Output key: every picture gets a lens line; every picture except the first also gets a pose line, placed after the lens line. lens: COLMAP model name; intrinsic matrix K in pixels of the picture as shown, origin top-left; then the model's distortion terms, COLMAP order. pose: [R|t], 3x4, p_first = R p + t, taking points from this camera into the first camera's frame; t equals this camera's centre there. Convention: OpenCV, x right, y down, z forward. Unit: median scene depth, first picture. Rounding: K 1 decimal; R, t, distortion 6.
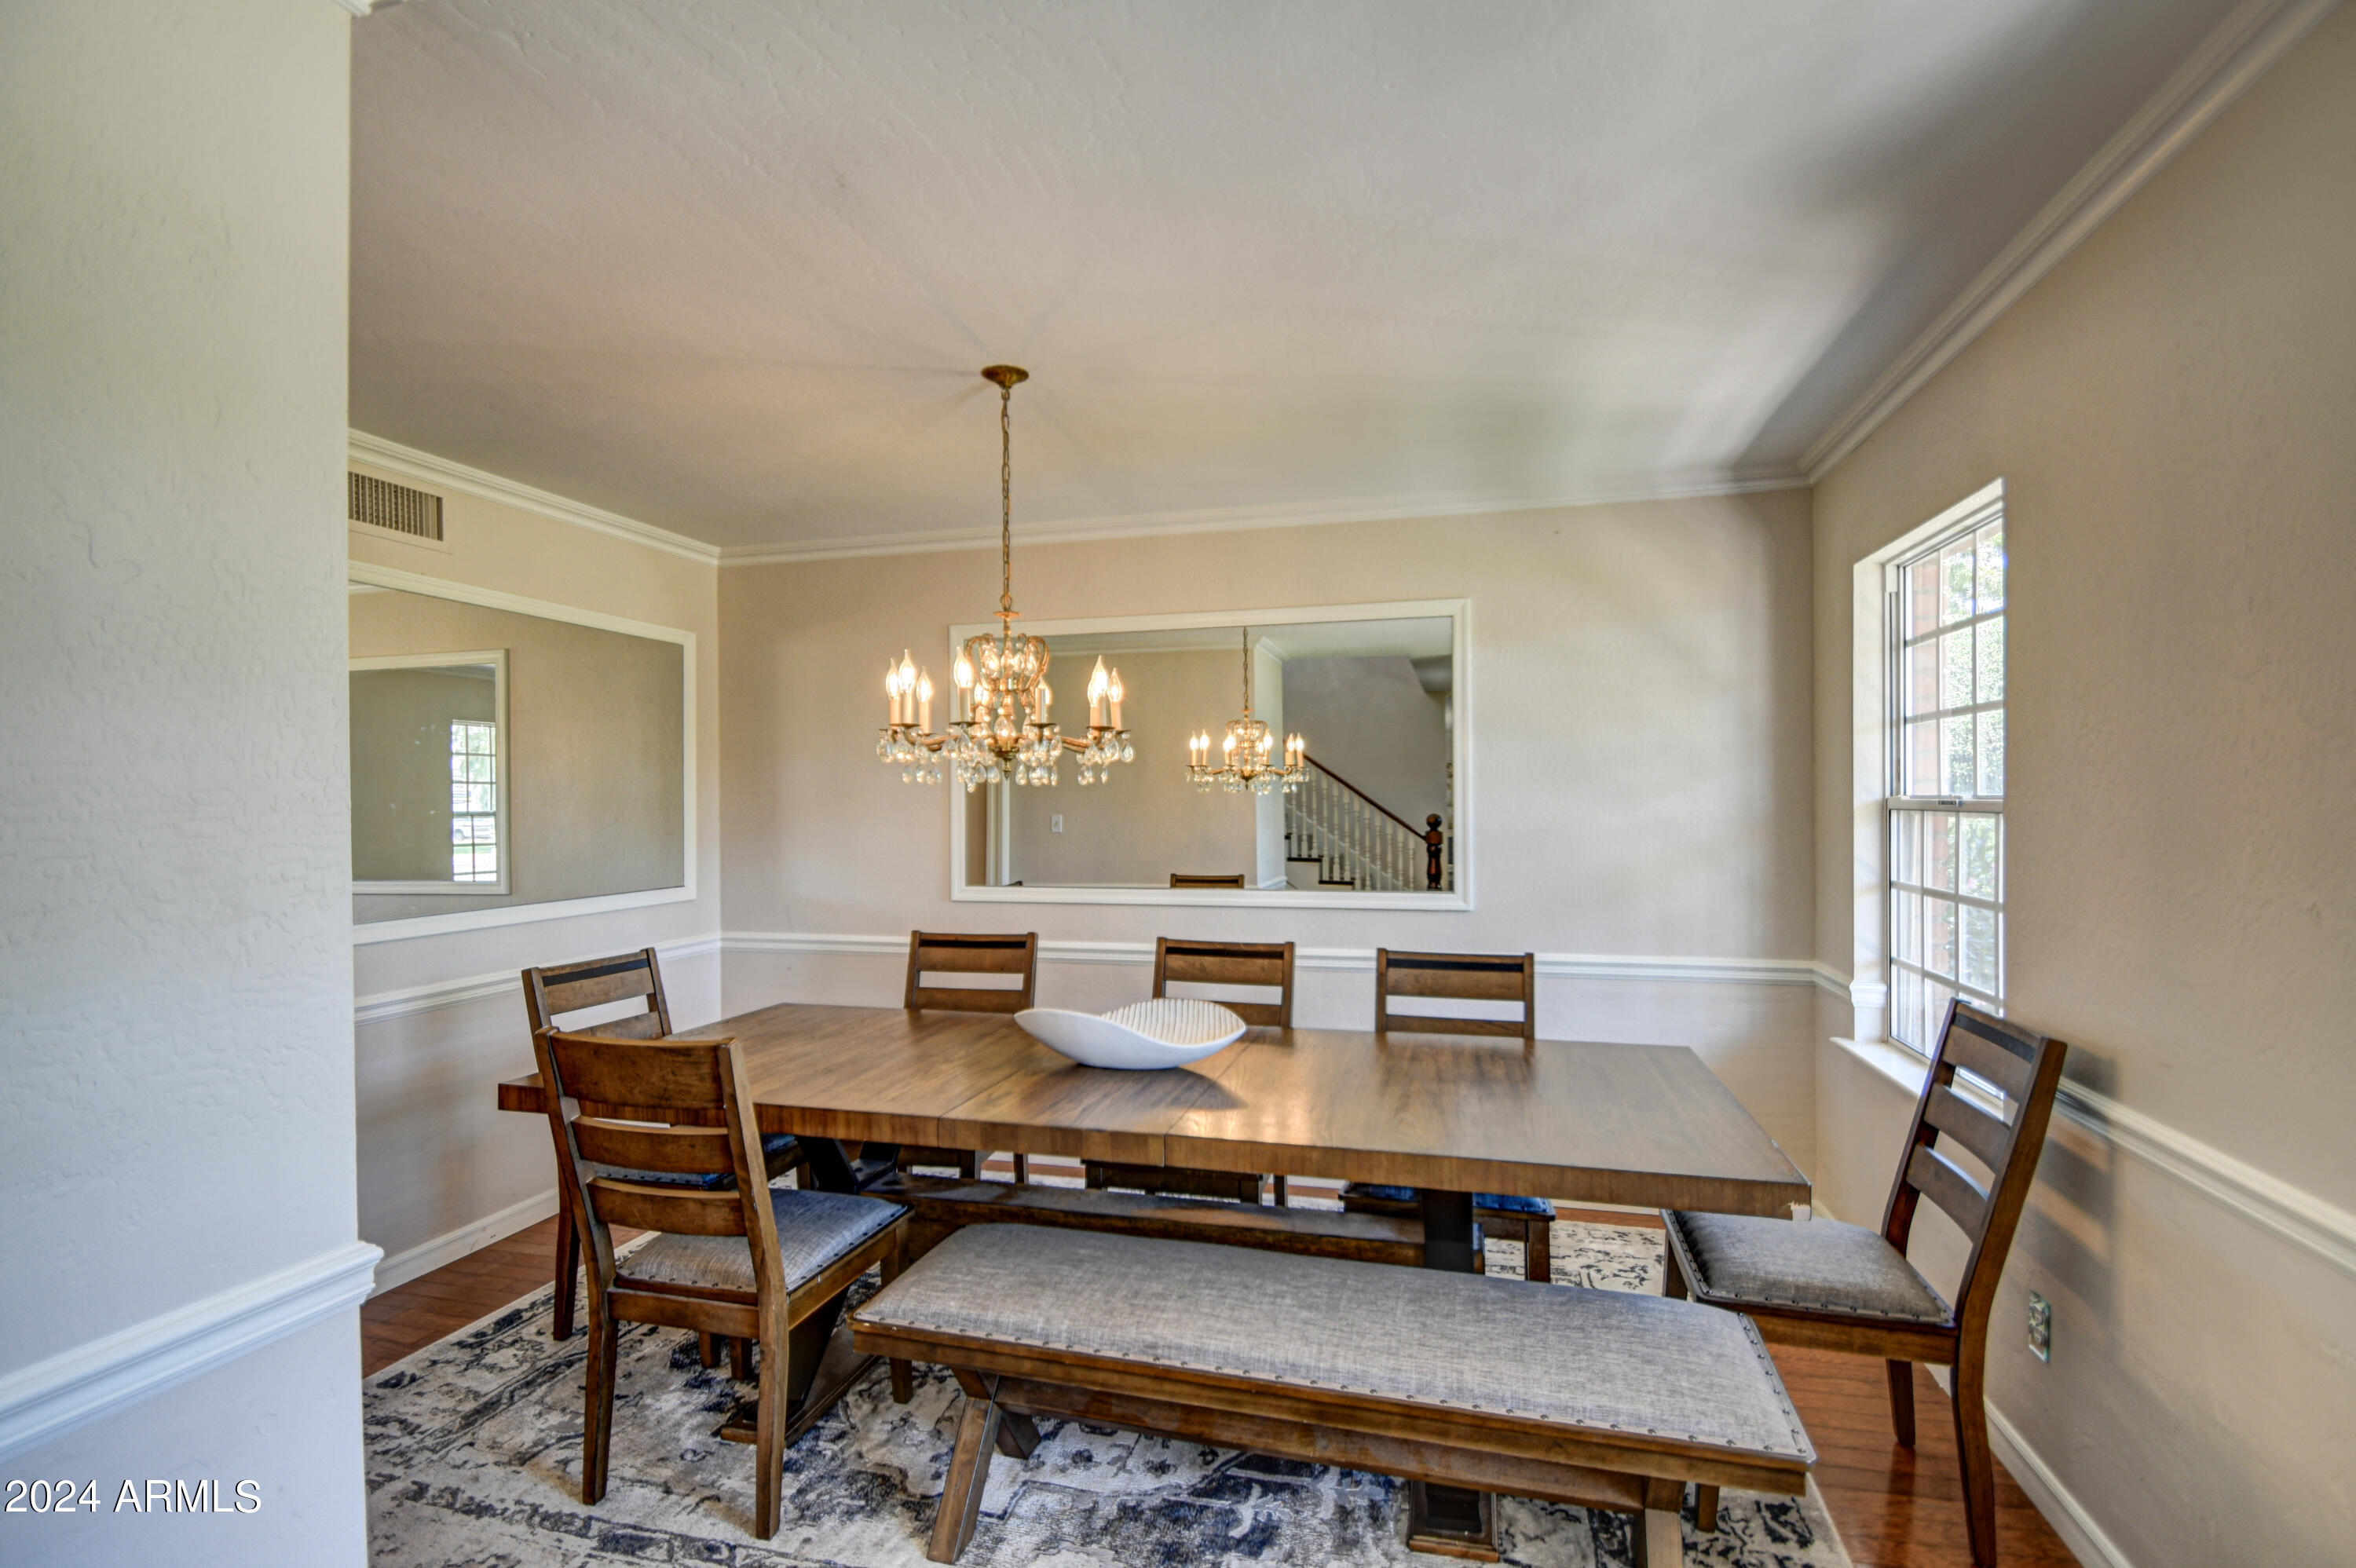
lens RADIAL K [[1069.9, 0, 1163.0], [0, 1069.9, 815.6], [0, 0, 1]] dist [0.002948, -0.000054]
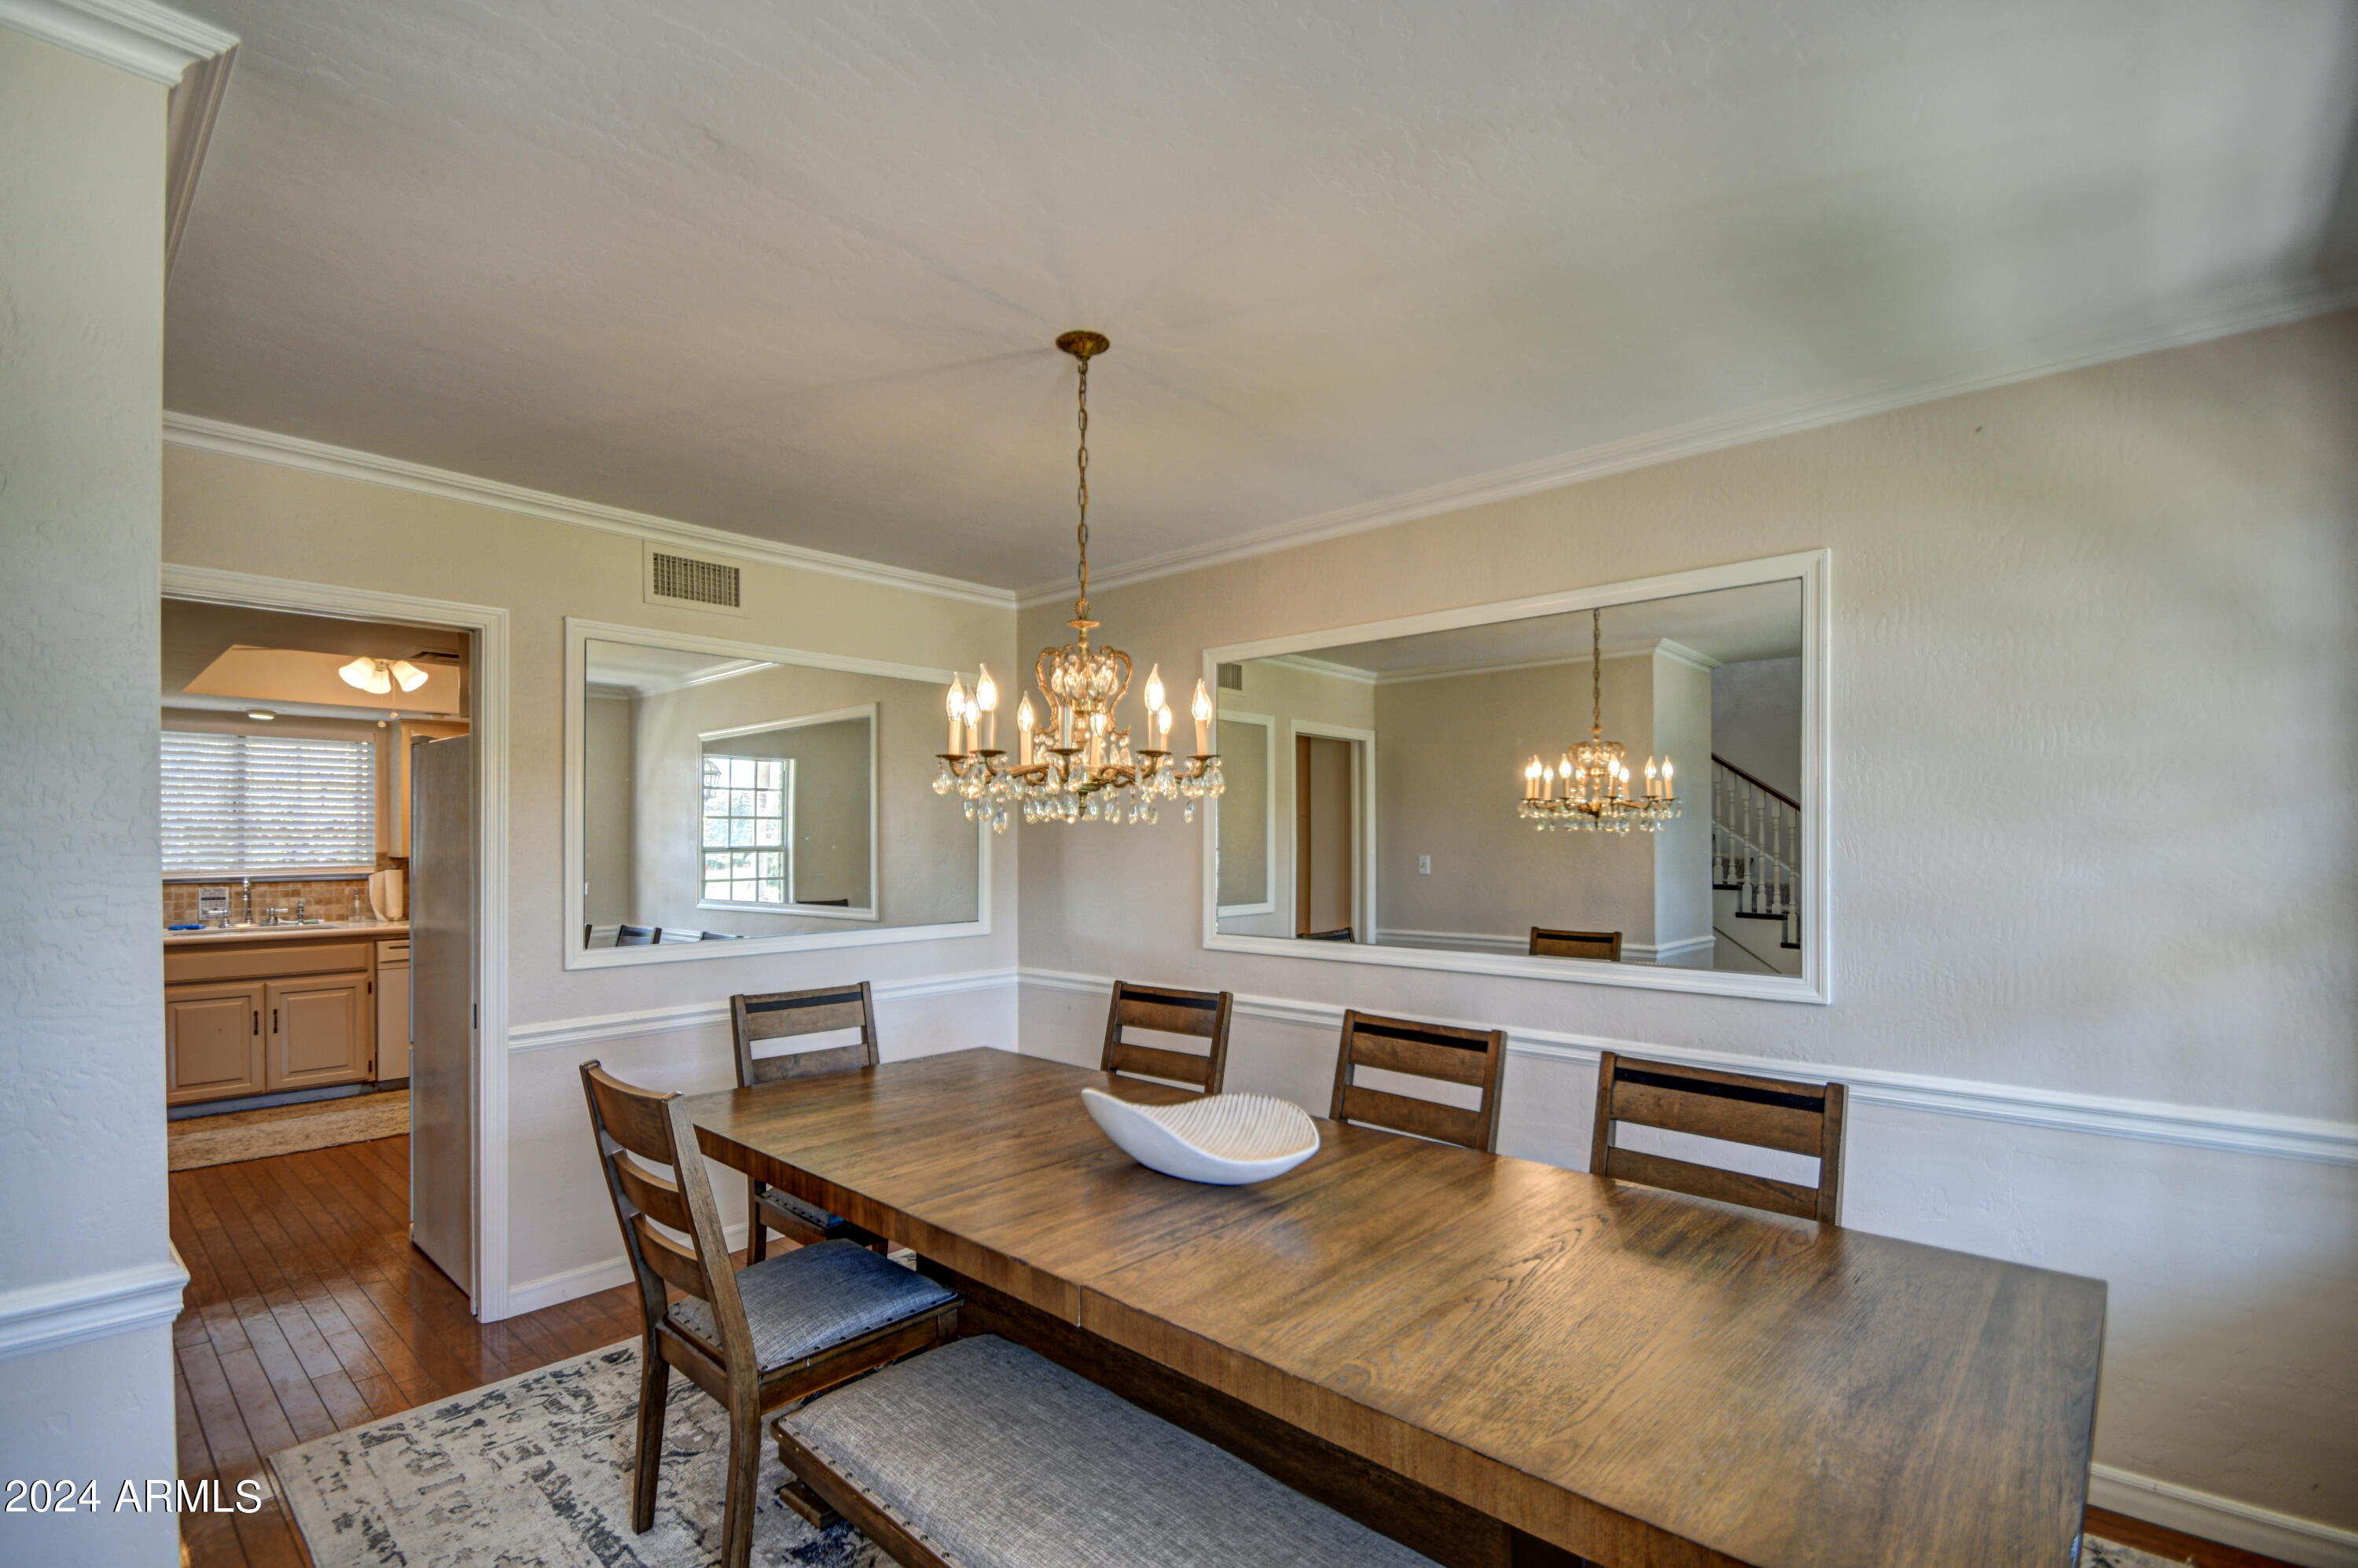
lens RADIAL K [[1065.8, 0, 1145.8], [0, 1065.8, 851.7], [0, 0, 1]] dist [0.012401, -0.017197]
pose [[0.888895, 0.009781, -0.458007, 0.240970], [-0.010287, 0.999946, 0.001389, -0.005993], [0.457996, 0.003477, 0.888947, 0.220139]]
